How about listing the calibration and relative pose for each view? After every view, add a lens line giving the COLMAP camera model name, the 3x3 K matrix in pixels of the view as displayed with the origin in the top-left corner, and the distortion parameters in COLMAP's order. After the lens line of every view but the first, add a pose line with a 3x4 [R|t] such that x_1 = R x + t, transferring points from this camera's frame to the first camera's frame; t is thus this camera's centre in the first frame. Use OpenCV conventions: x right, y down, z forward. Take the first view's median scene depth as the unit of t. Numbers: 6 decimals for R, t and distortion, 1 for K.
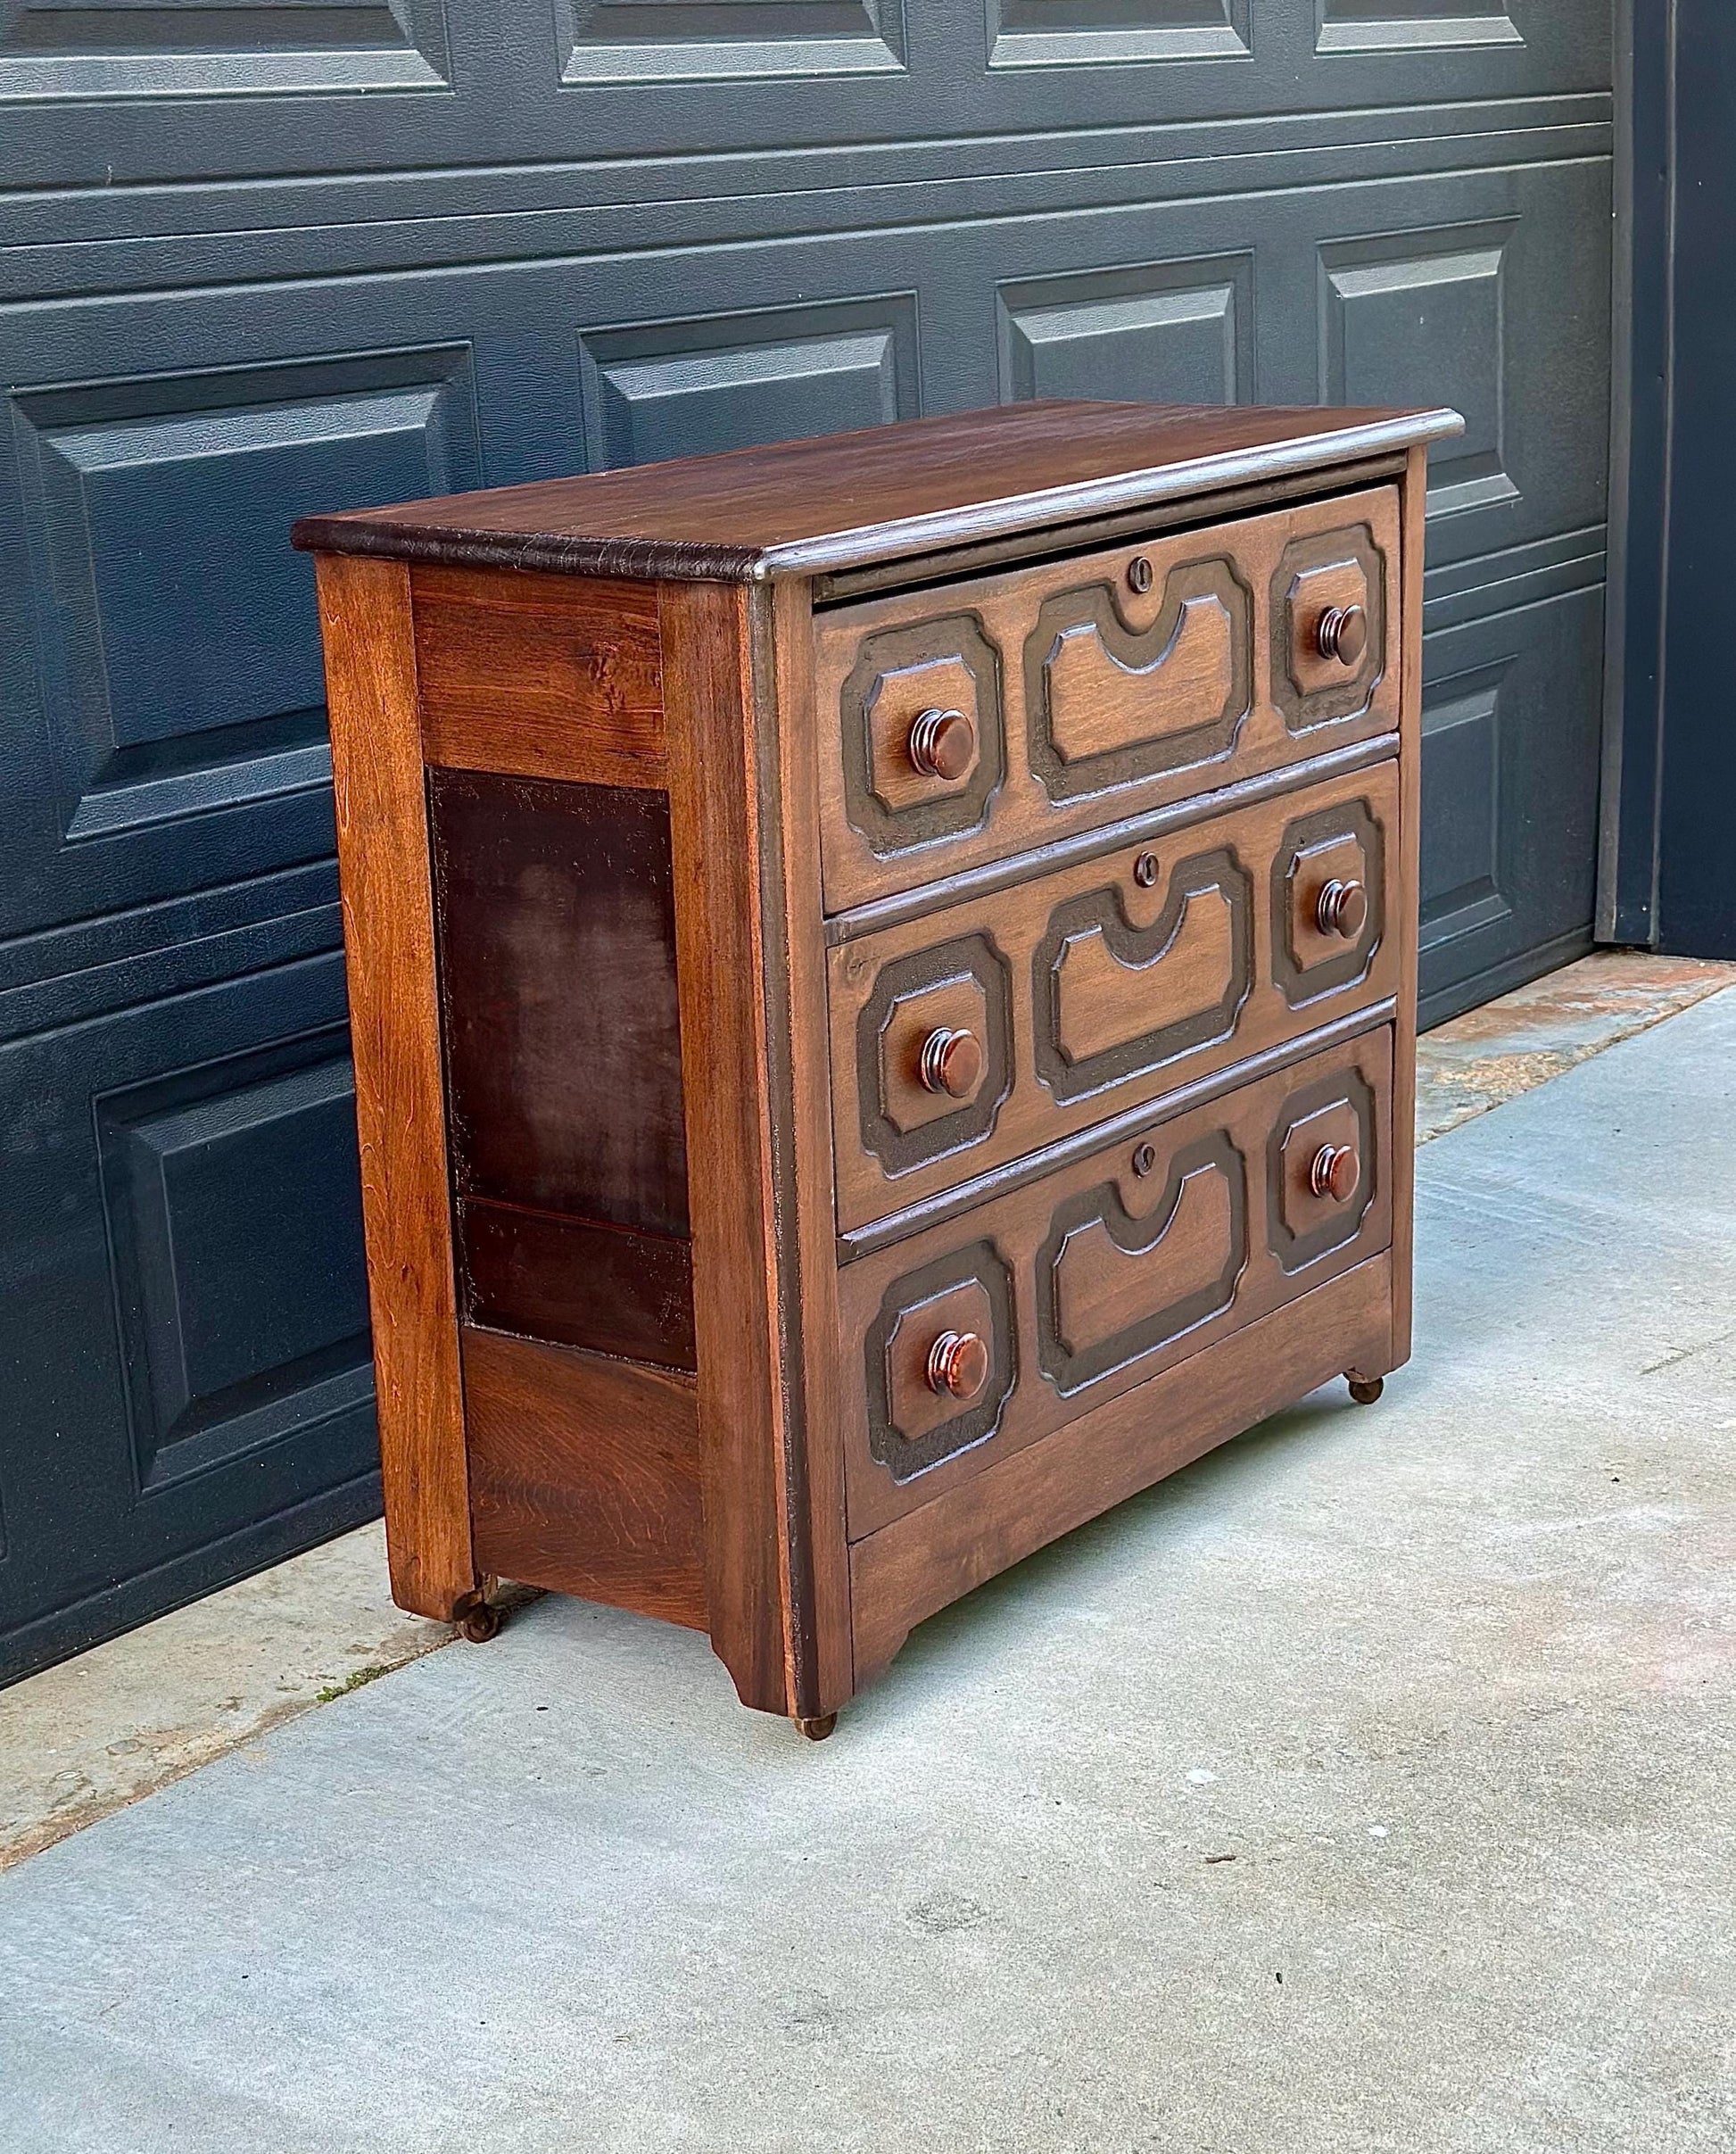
lens RADIAL K [[3676.6, 0, 907.7], [0, 3676.6, 1186.6], [0, 0, 1]] dist [0.158171, -0.203974]
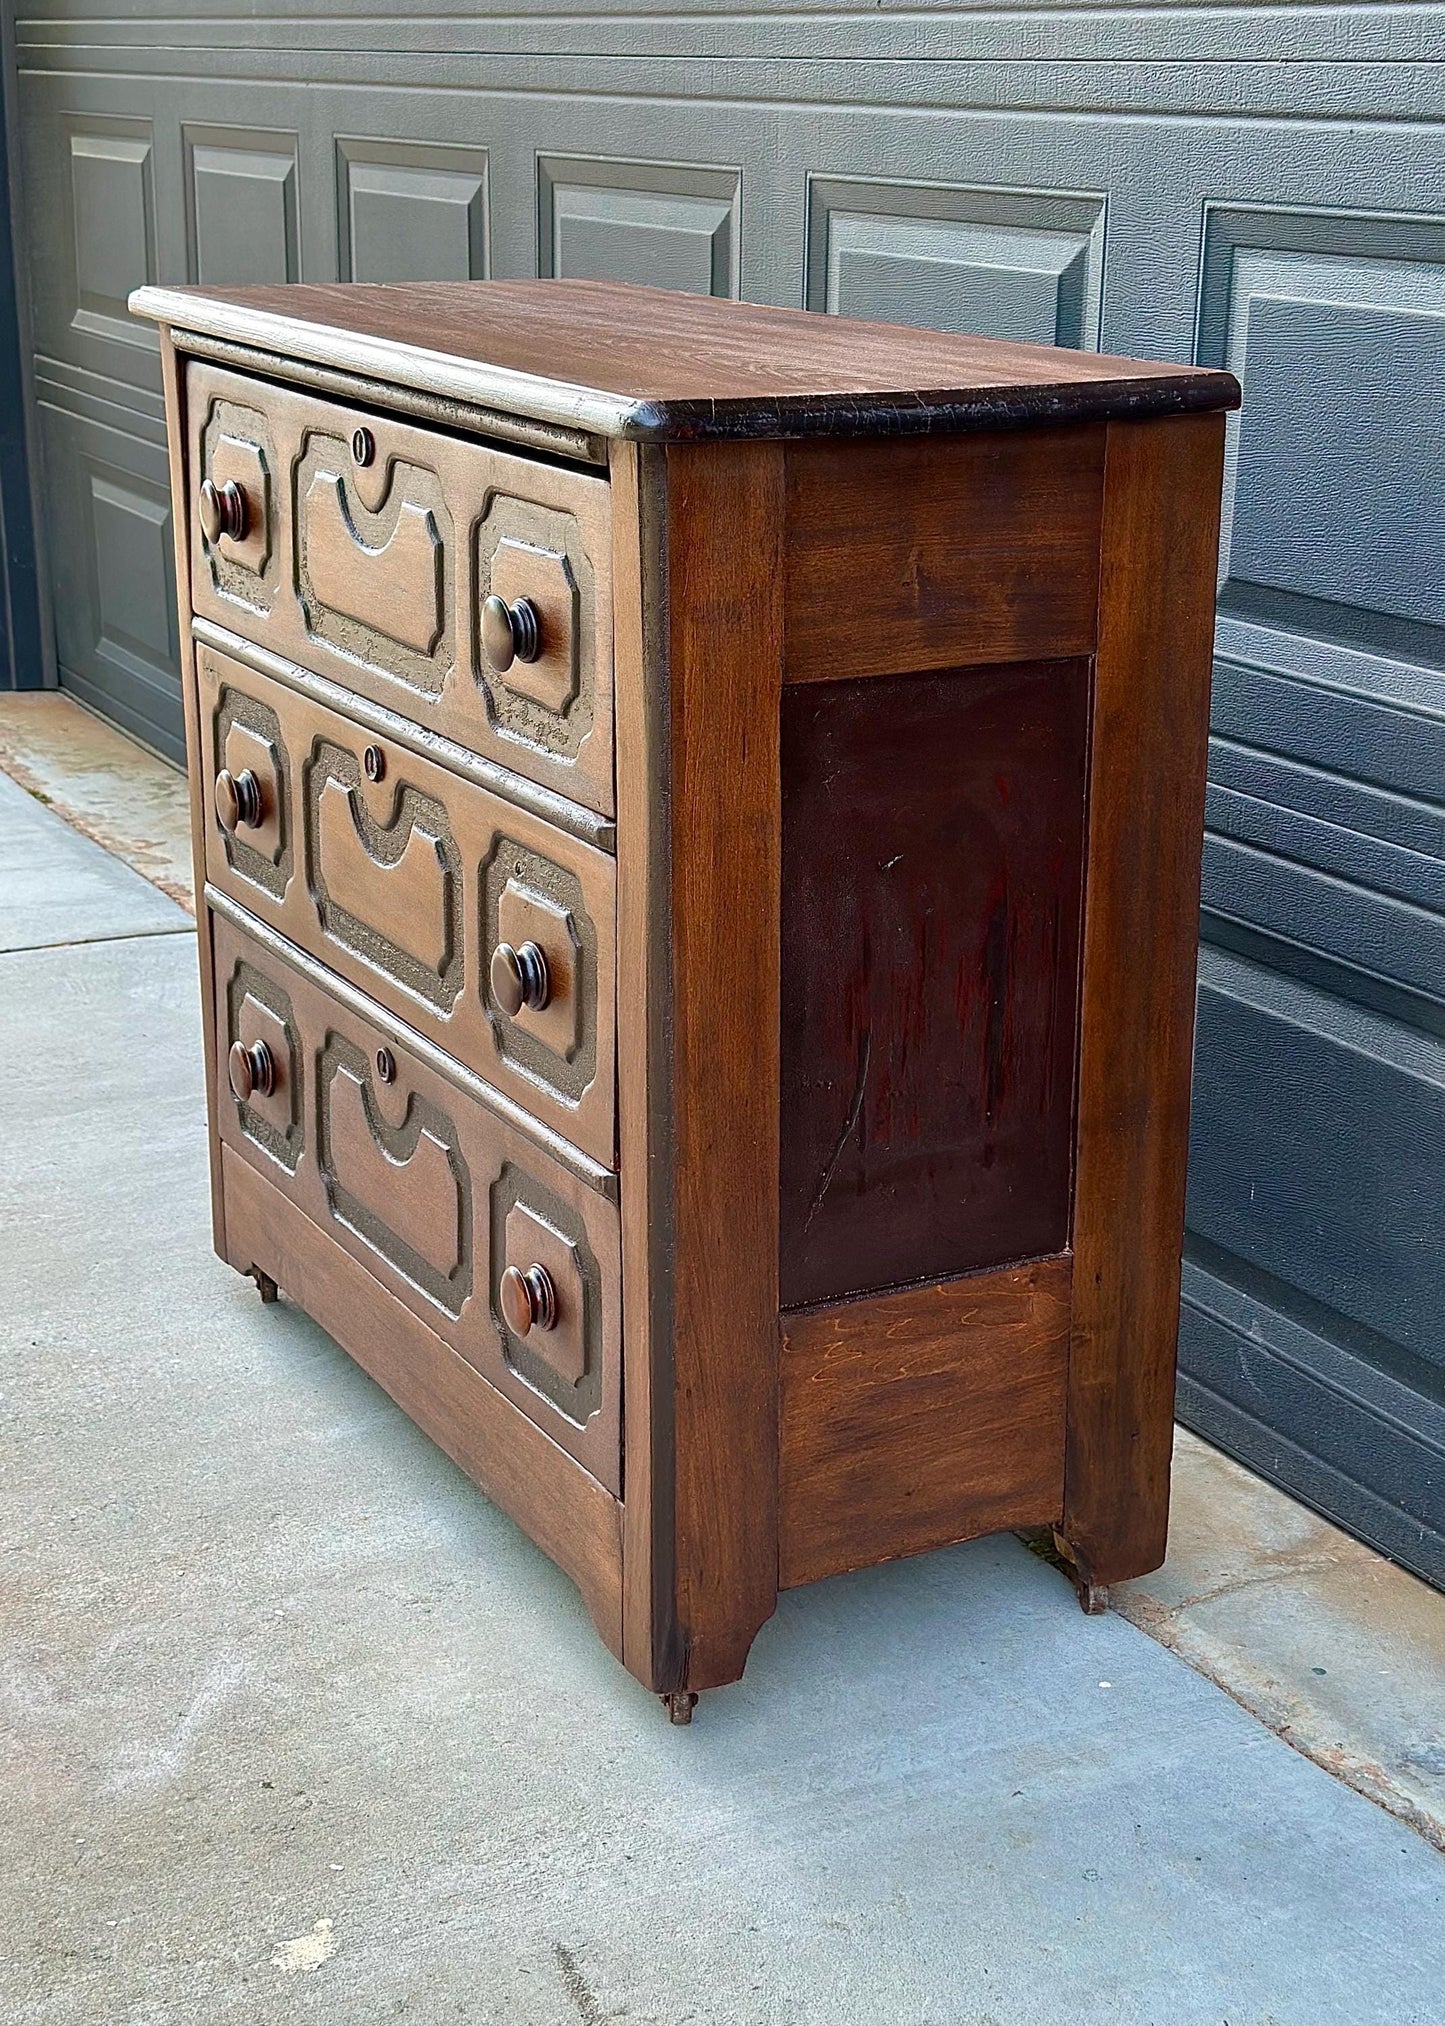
lens RADIAL K [[3088.3, 0, 785.1], [0, 3088.3, 1064.7], [0, 0, 1]] dist [0.123304, -0.010046]
pose [[-0.438457, 0.302291, -0.846390, 0.716481], [-0.256652, 0.860411, 0.440253, -0.397803], [0.861328, 0.410259, -0.299670, 1.367596]]
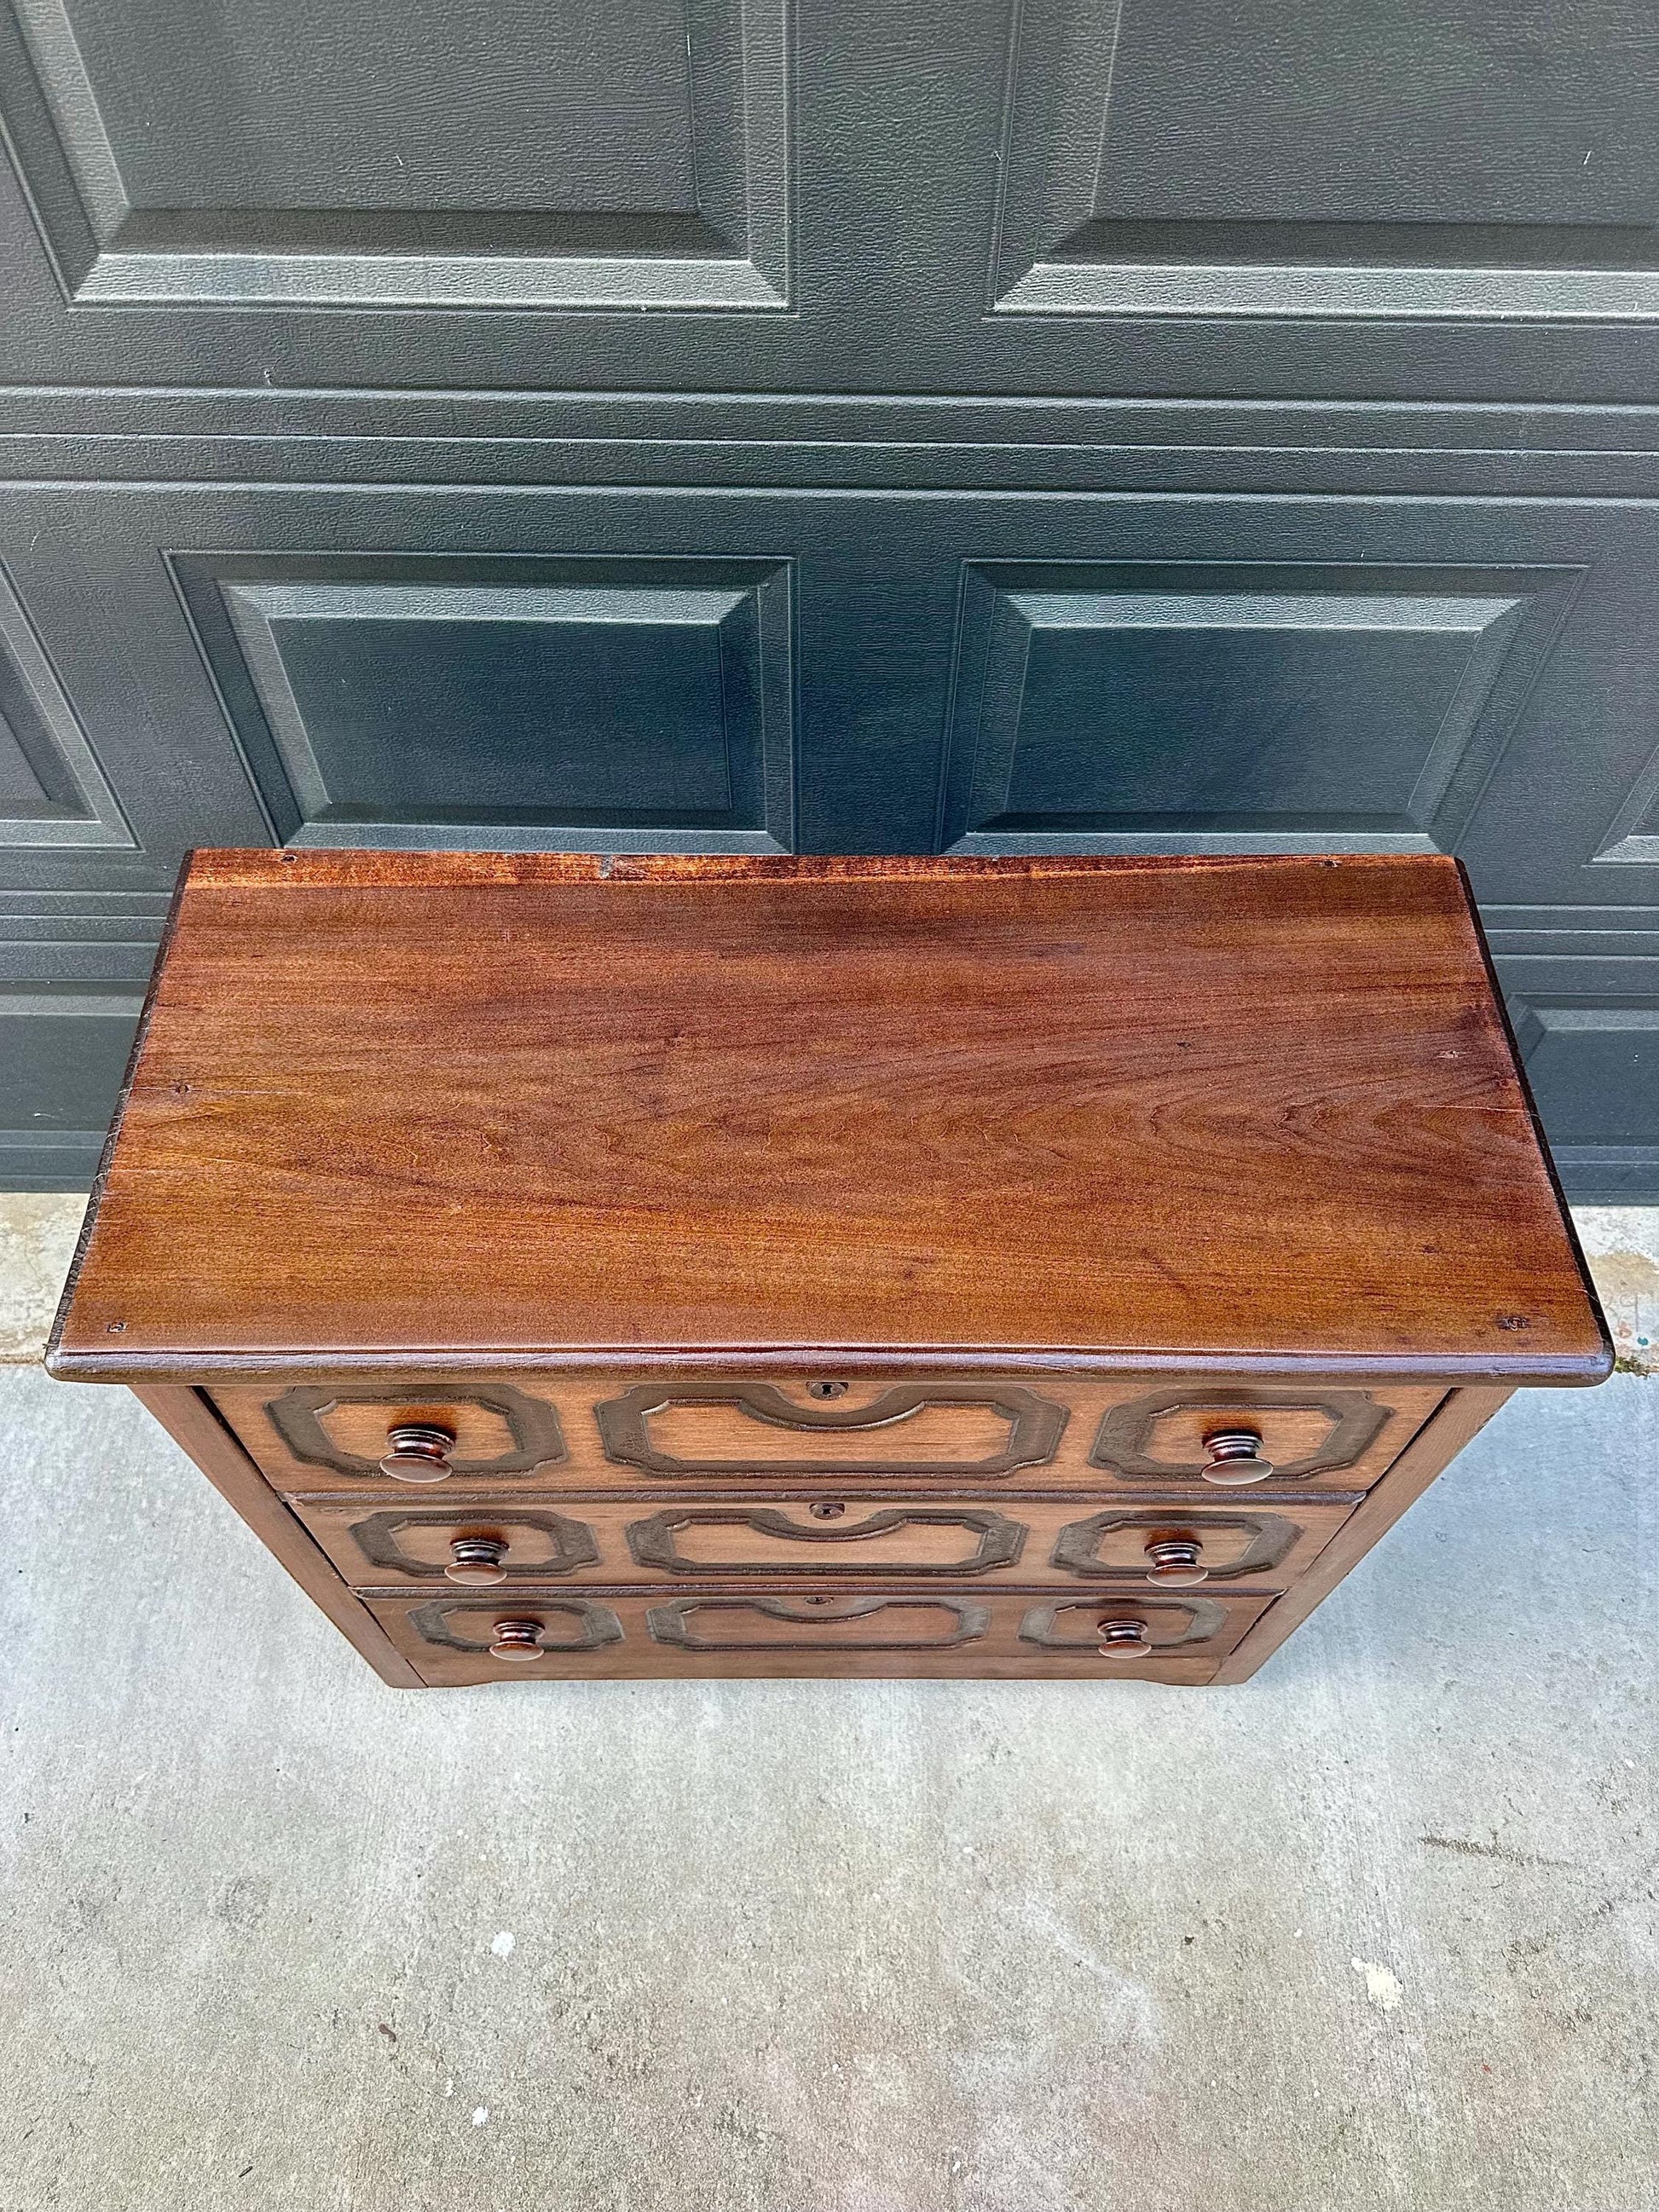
lens RADIAL K [[1591.3, 0, 825.2], [0, 1591.3, 1135.3], [0, 0, 1]] dist [0.013036, -0.025388]
pose [[0.585448, 0.698972, -0.410717, 0.171489], [-0.262993, 0.642959, 0.719332, -0.465185], [0.766867, -0.313116, 0.560244, 0.794520]]
